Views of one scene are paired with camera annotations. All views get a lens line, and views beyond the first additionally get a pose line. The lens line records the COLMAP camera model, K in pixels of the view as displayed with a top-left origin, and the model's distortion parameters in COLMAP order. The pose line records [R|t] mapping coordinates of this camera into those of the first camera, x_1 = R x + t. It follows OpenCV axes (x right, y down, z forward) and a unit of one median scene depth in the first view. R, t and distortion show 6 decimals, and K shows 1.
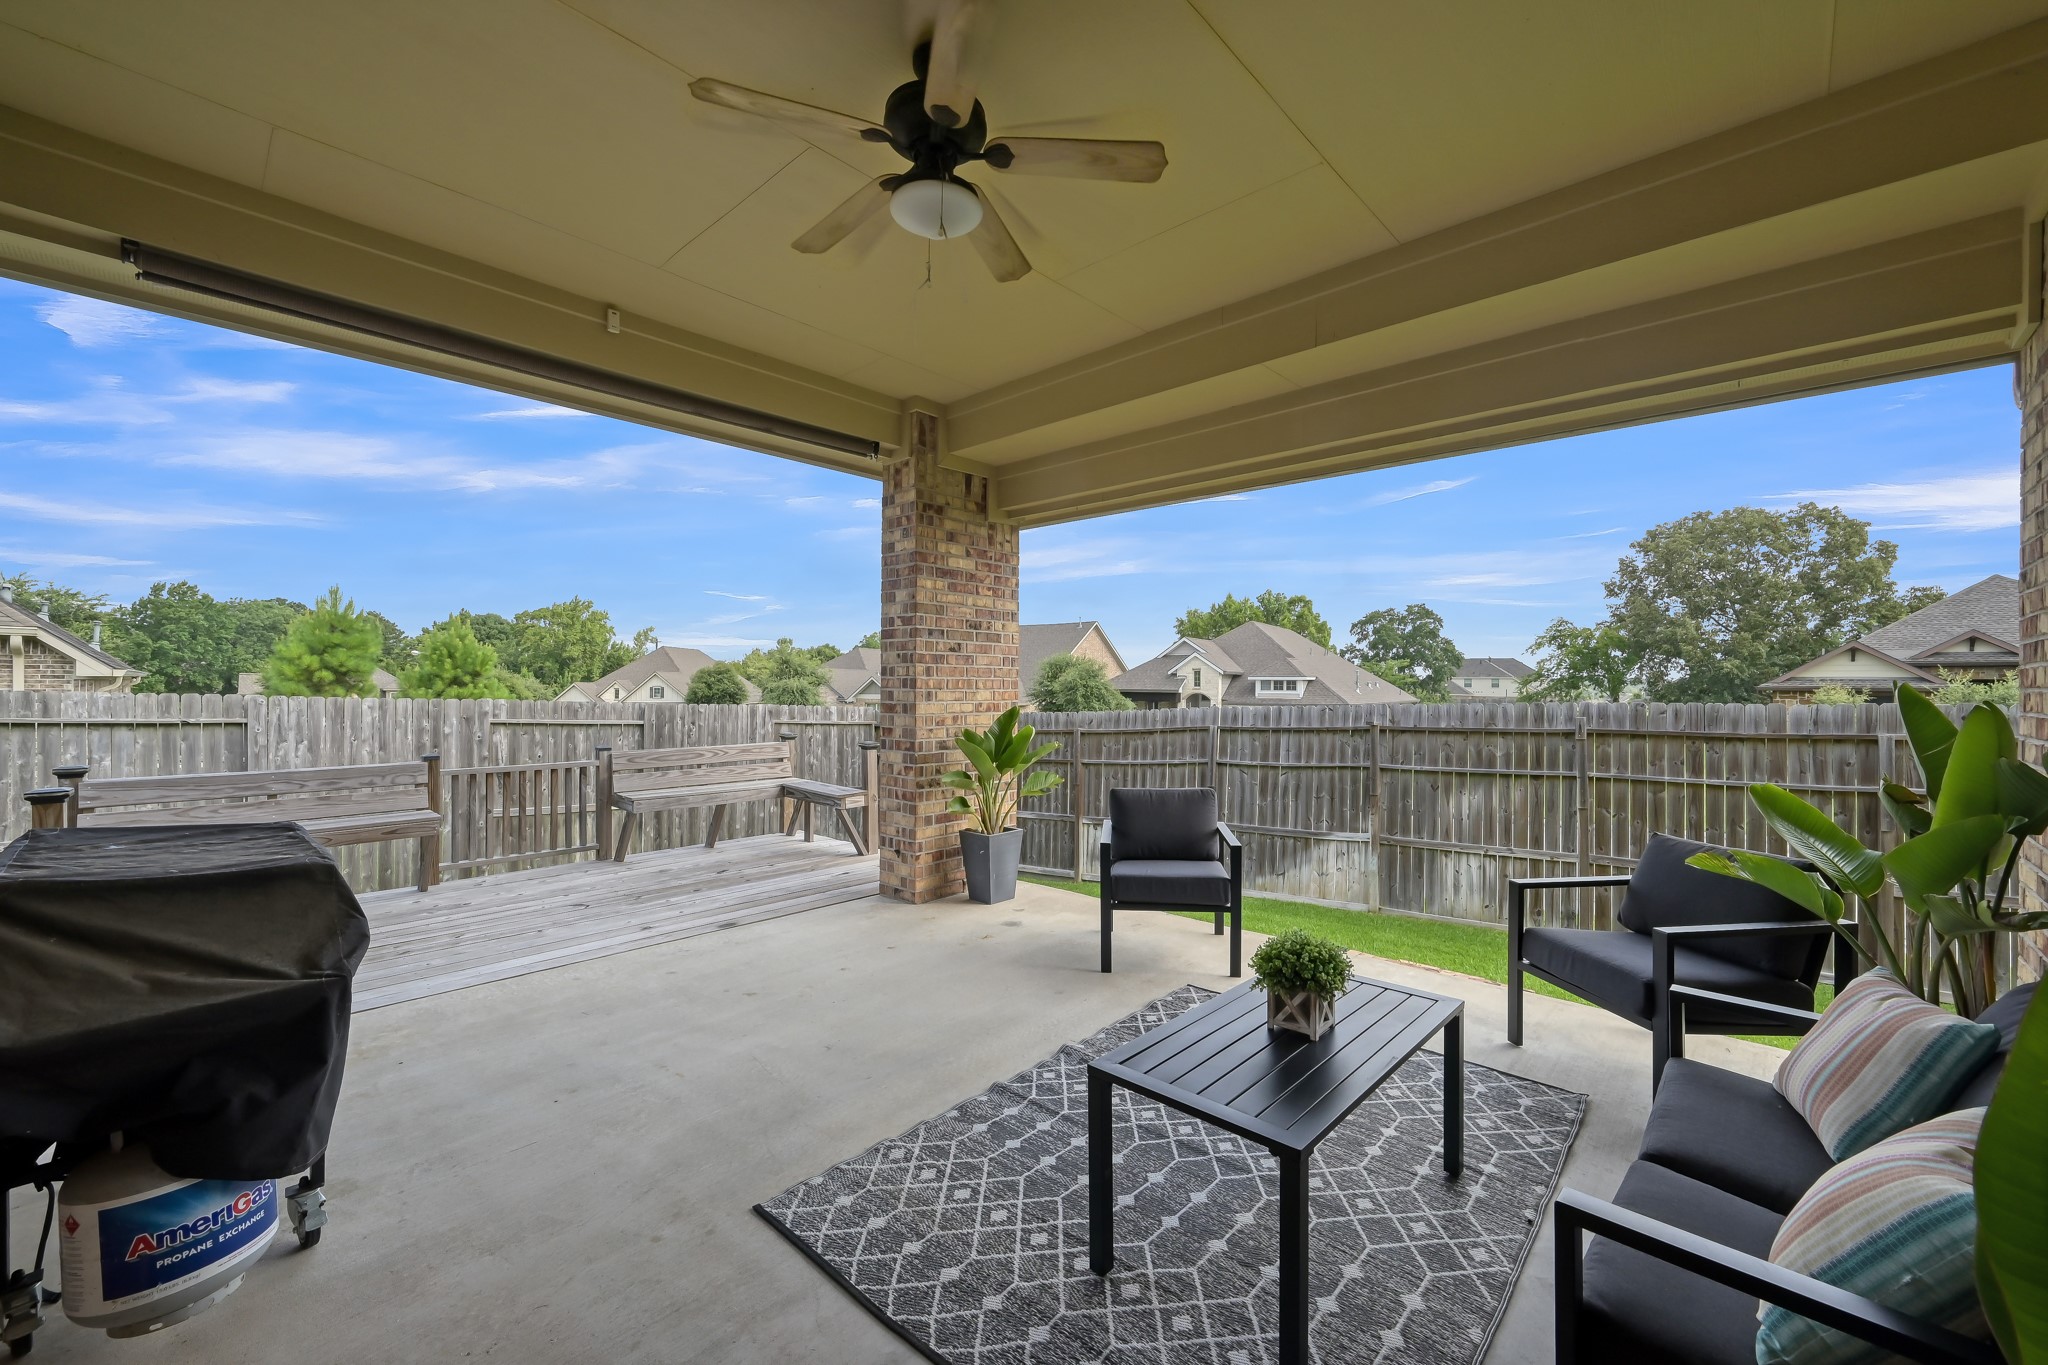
lens RADIAL K [[807.0, 0, 1035.3], [0, 807.0, 685.5], [0, 0, 1]] dist [0.001263, 0.000193]
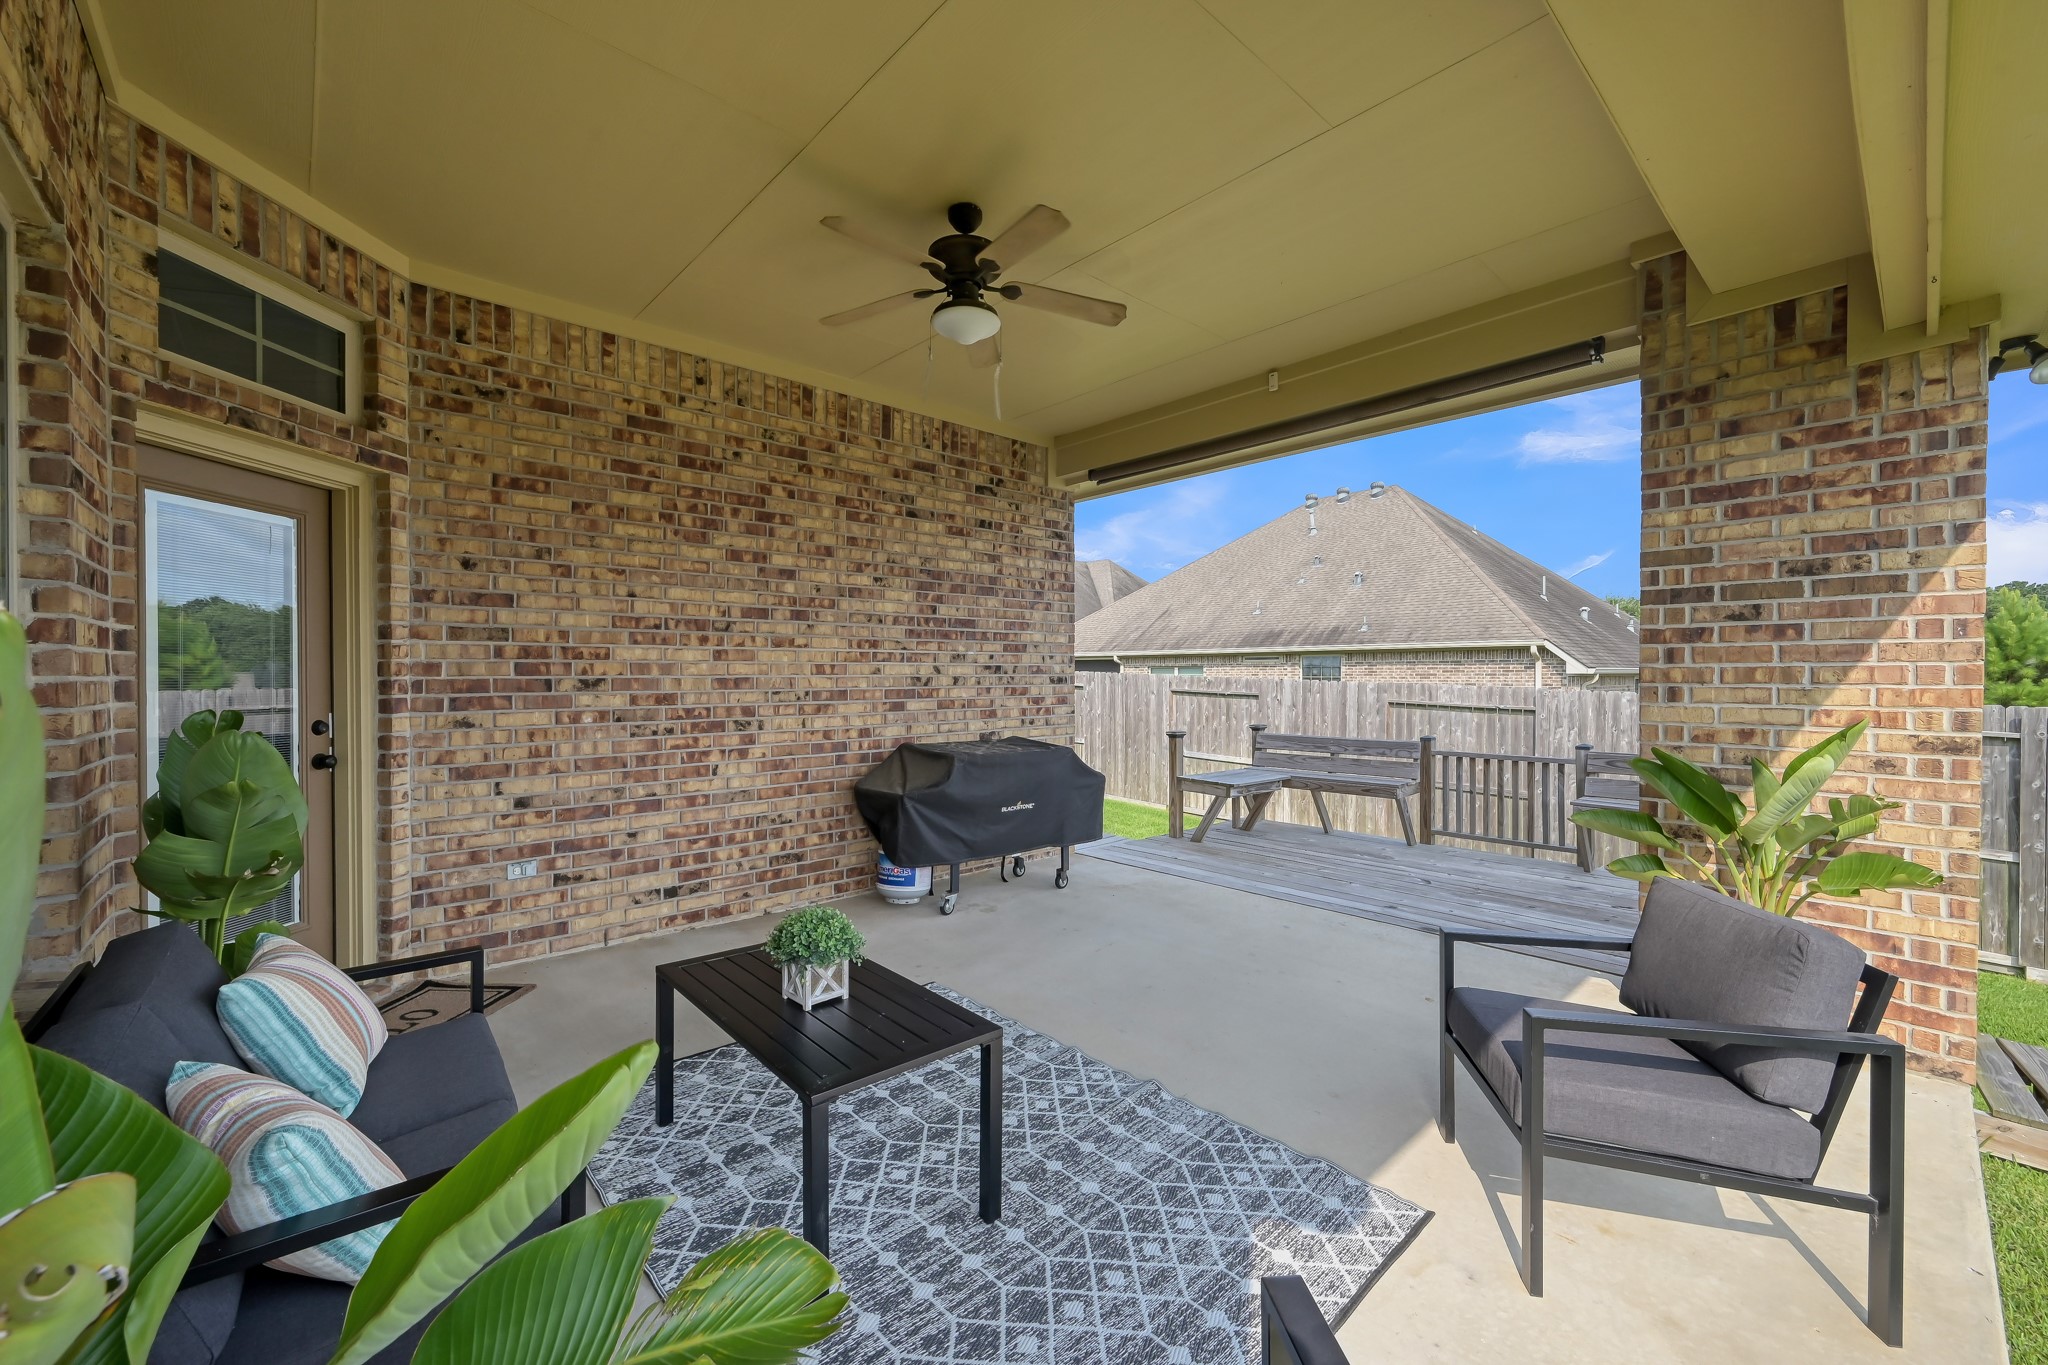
lens RADIAL K [[807.0, 0, 1035.3], [0, 807.0, 685.5], [0, 0, 1]] dist [0.001263, 0.000193]
pose [[-0.075608, 0.005630, -0.997122, 0.437399], [-0.001365, 0.999983, 0.005750, 0.002427], [0.997137, 0.001796, -0.075599, 0.438893]]
